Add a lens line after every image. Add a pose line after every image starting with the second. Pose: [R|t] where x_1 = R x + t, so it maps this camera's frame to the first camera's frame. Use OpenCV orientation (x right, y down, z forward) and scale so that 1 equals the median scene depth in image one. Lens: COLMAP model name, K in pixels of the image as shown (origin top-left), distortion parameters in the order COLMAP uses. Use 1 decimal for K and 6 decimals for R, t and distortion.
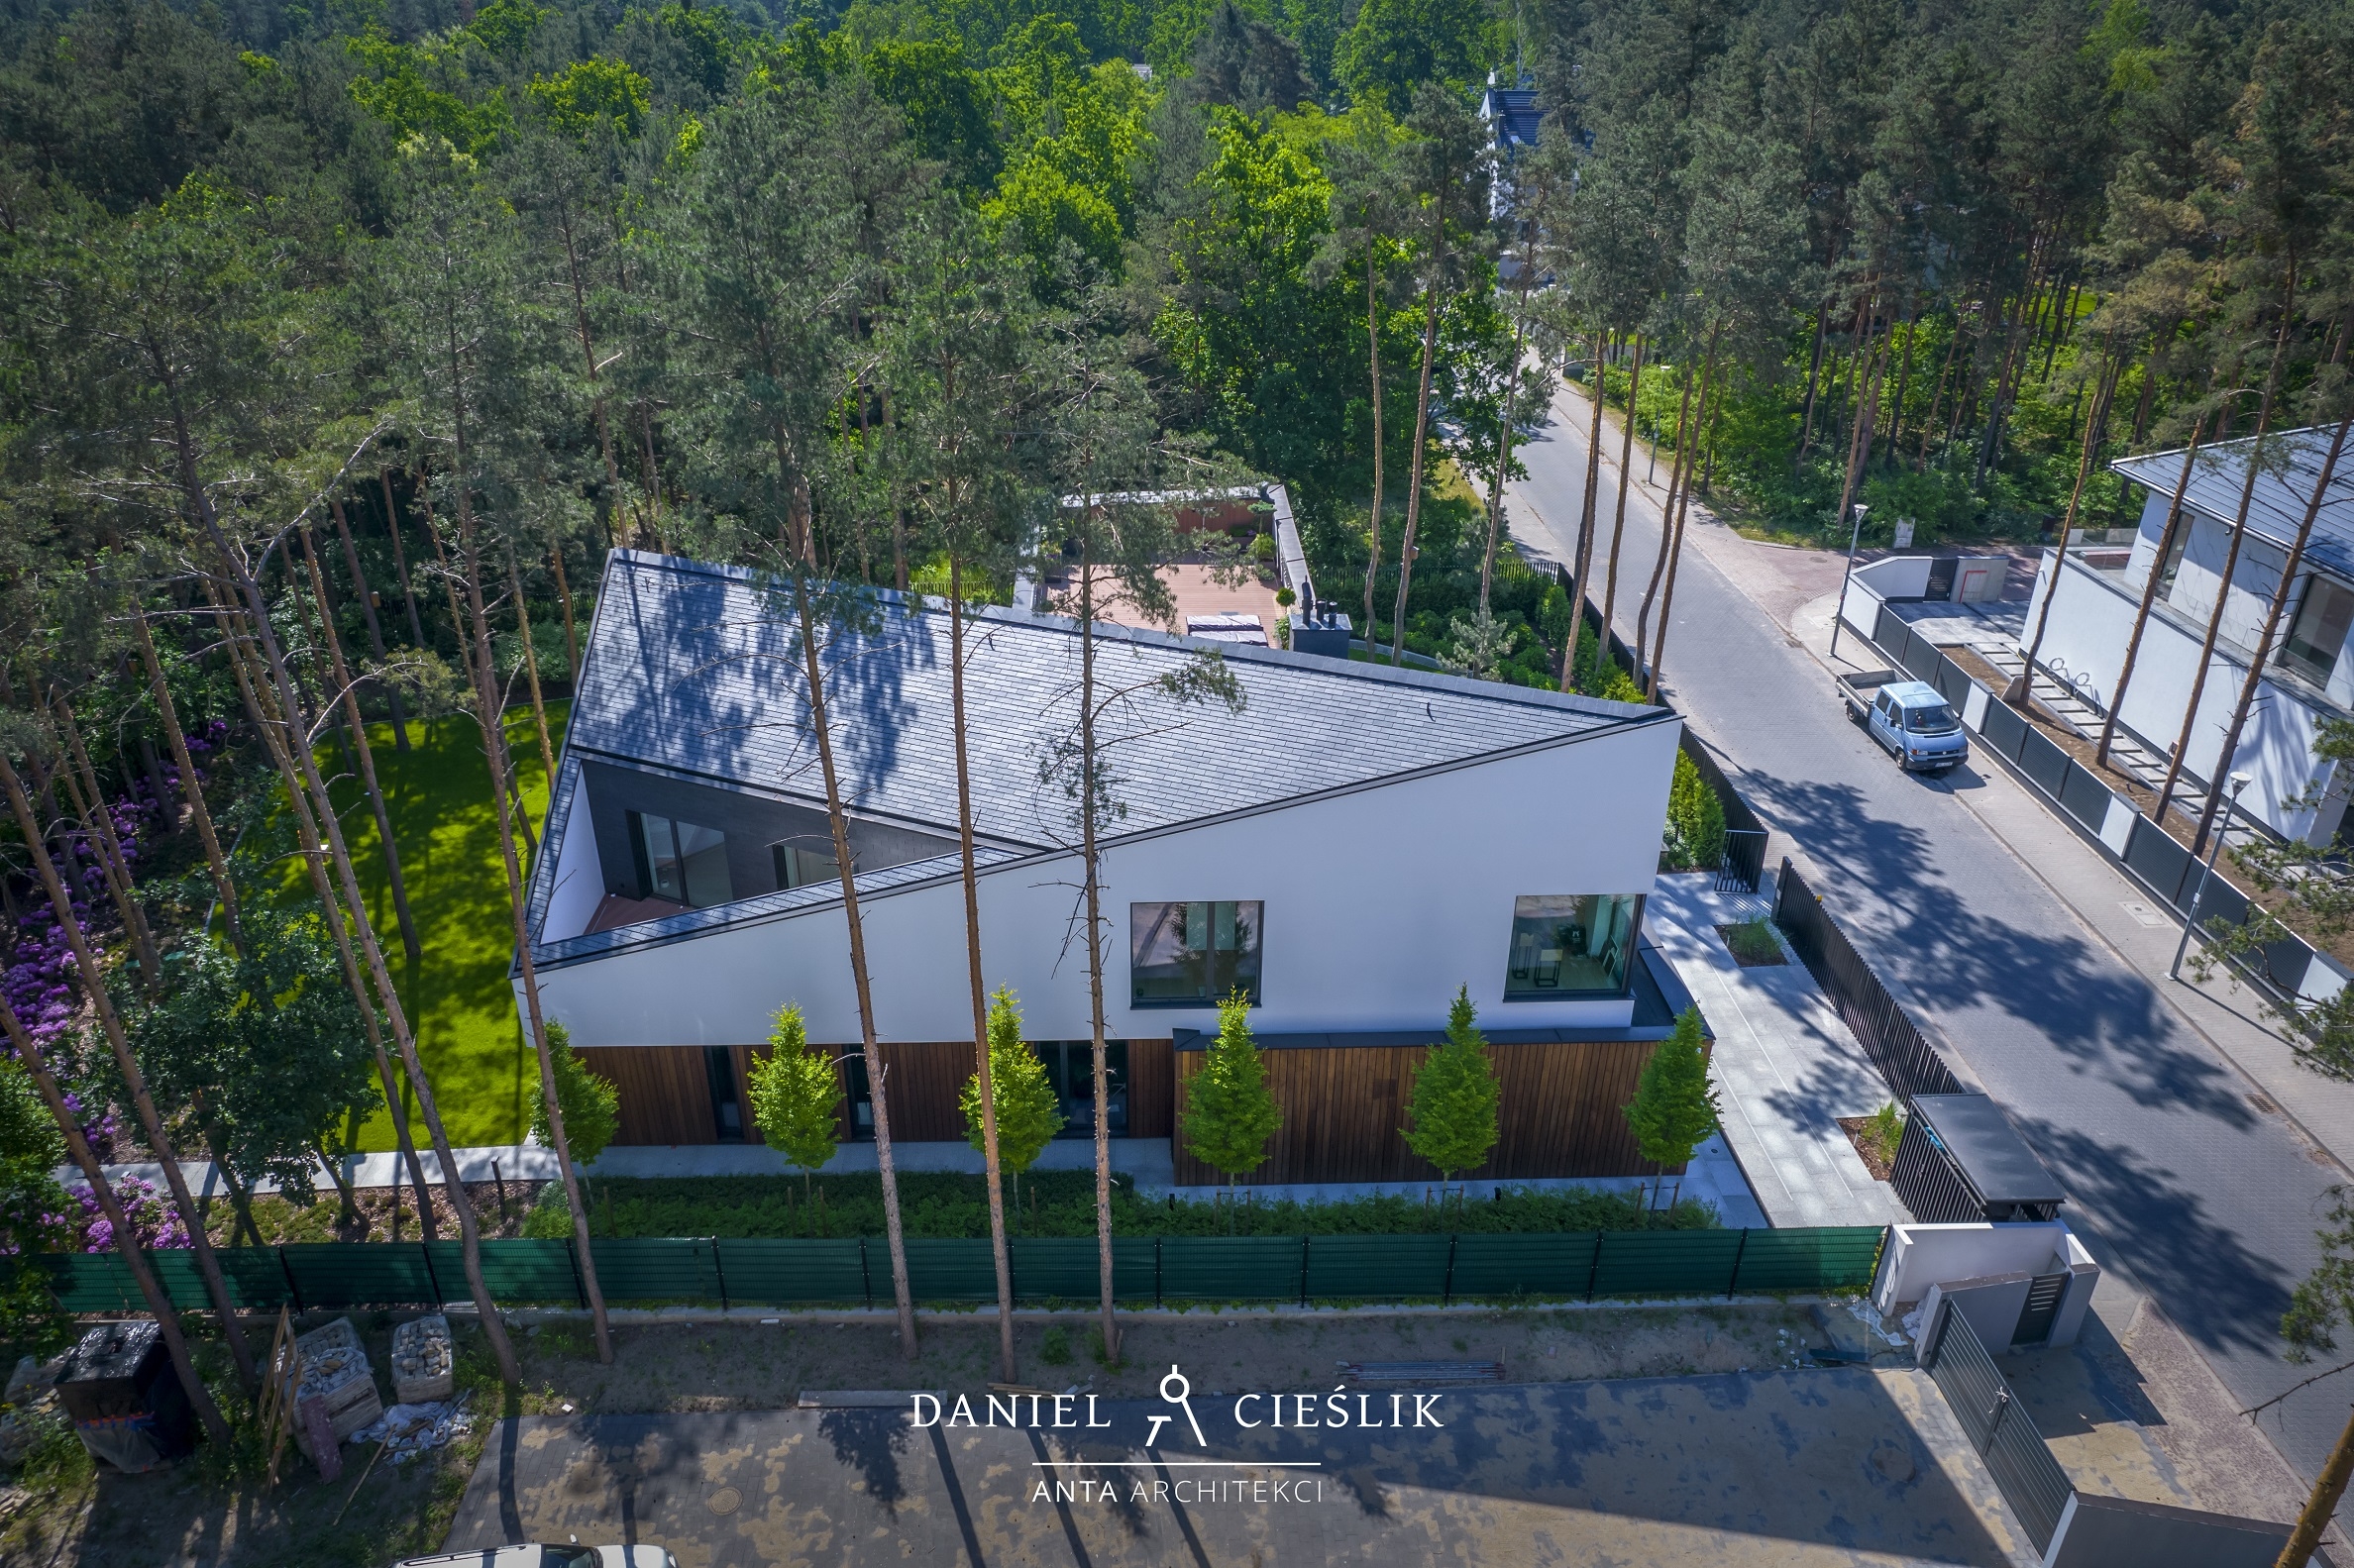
lens RADIAL K [[1578.4, 0, 1094.5], [0, 1578.4, 777.3], [0, 0, 1]] dist [-0.037365, 0.022016]
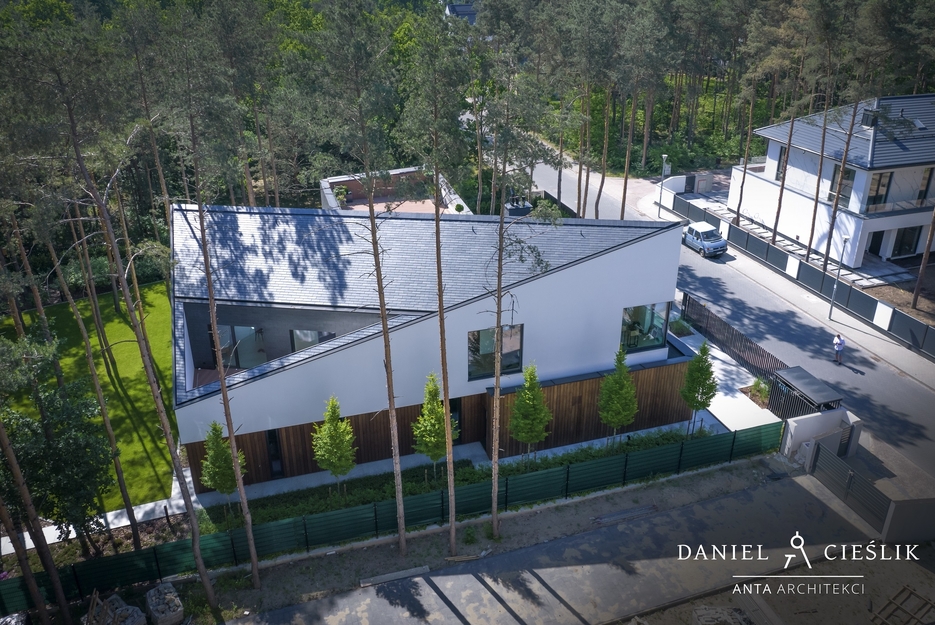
lens RADIAL K [[718.3, 0, 442.0], [0, 718.3, 270.3], [0, 0, 1]] dist [-0.025503, -0.016452]
pose [[0.963097, -0.104834, 0.247898, -0.232334], [0.122145, 0.990961, -0.055471, 0.040407], [-0.239842, 0.083704, 0.967197, 0.014597]]
